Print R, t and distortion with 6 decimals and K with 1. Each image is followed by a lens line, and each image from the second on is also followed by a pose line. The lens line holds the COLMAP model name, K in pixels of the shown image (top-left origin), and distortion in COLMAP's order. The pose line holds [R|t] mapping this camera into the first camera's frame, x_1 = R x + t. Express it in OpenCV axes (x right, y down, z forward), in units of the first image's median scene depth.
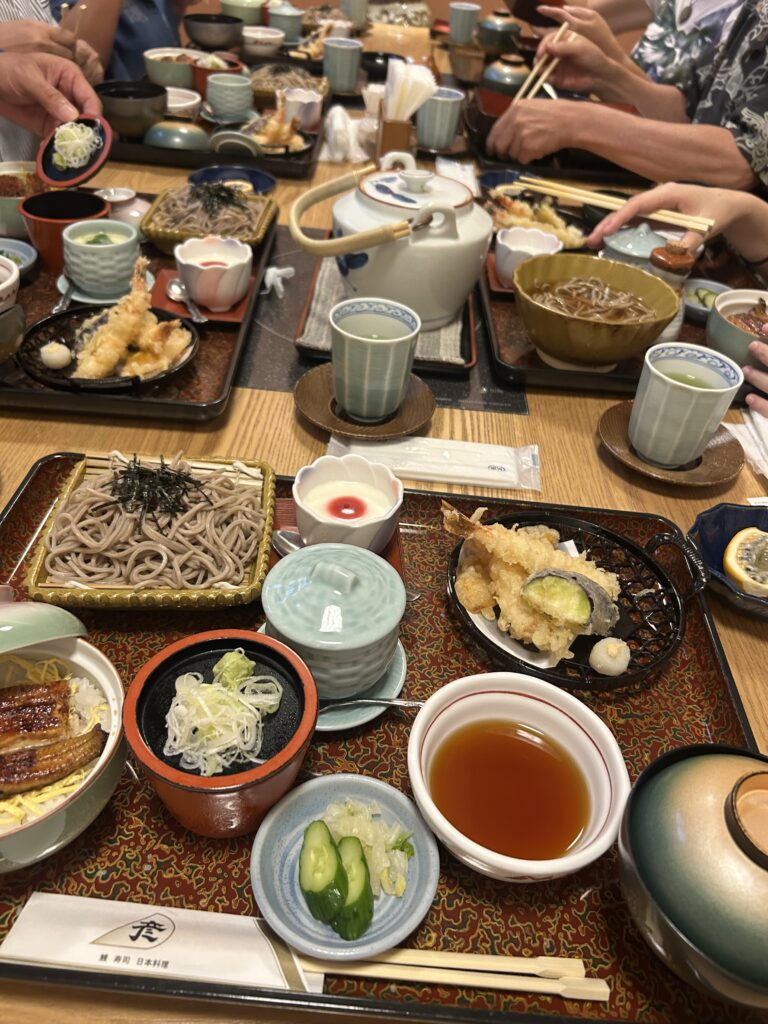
lens RADIAL K [[782.5, 0, 382.8], [0, 782.5, 513.5], [0, 0, 1]] dist [0.007030, -0.020210]
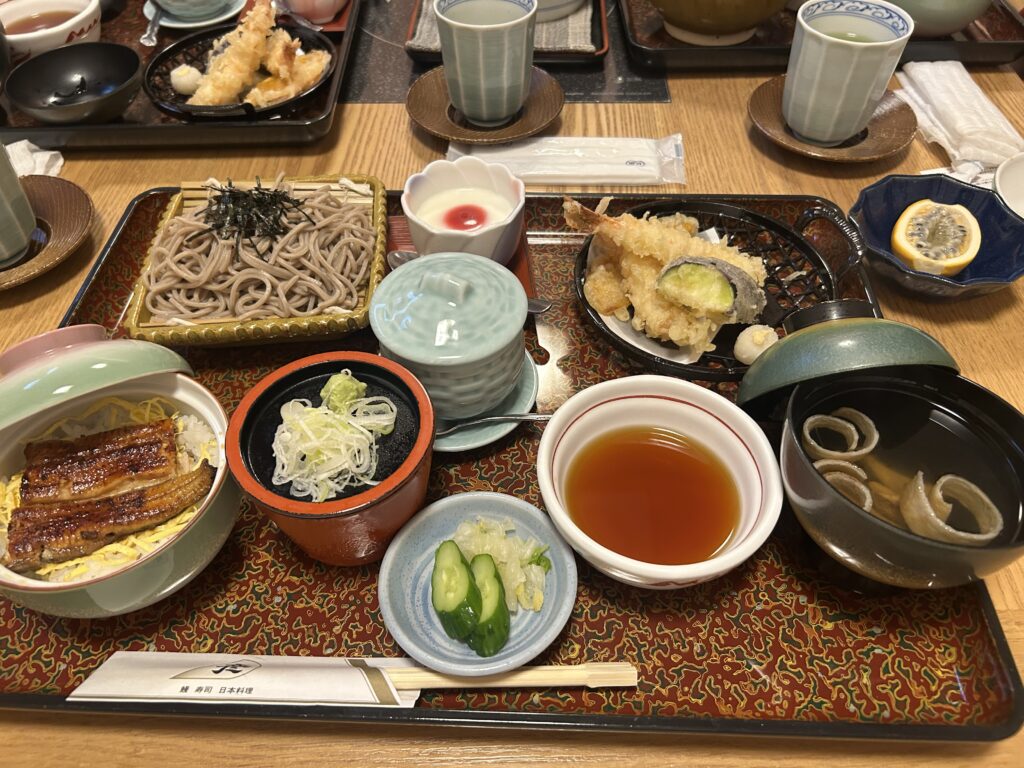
lens RADIAL K [[782.5, 0, 511.8], [0, 782.5, 384.3], [0, 0, 1]] dist [0.007030, -0.020210]
pose [[0.994503, -0.081124, -0.066201, 0.063110], [0.090653, 0.983483, 0.156660, 0.056151], [0.052399, -0.161800, 0.985431, 0.088953]]
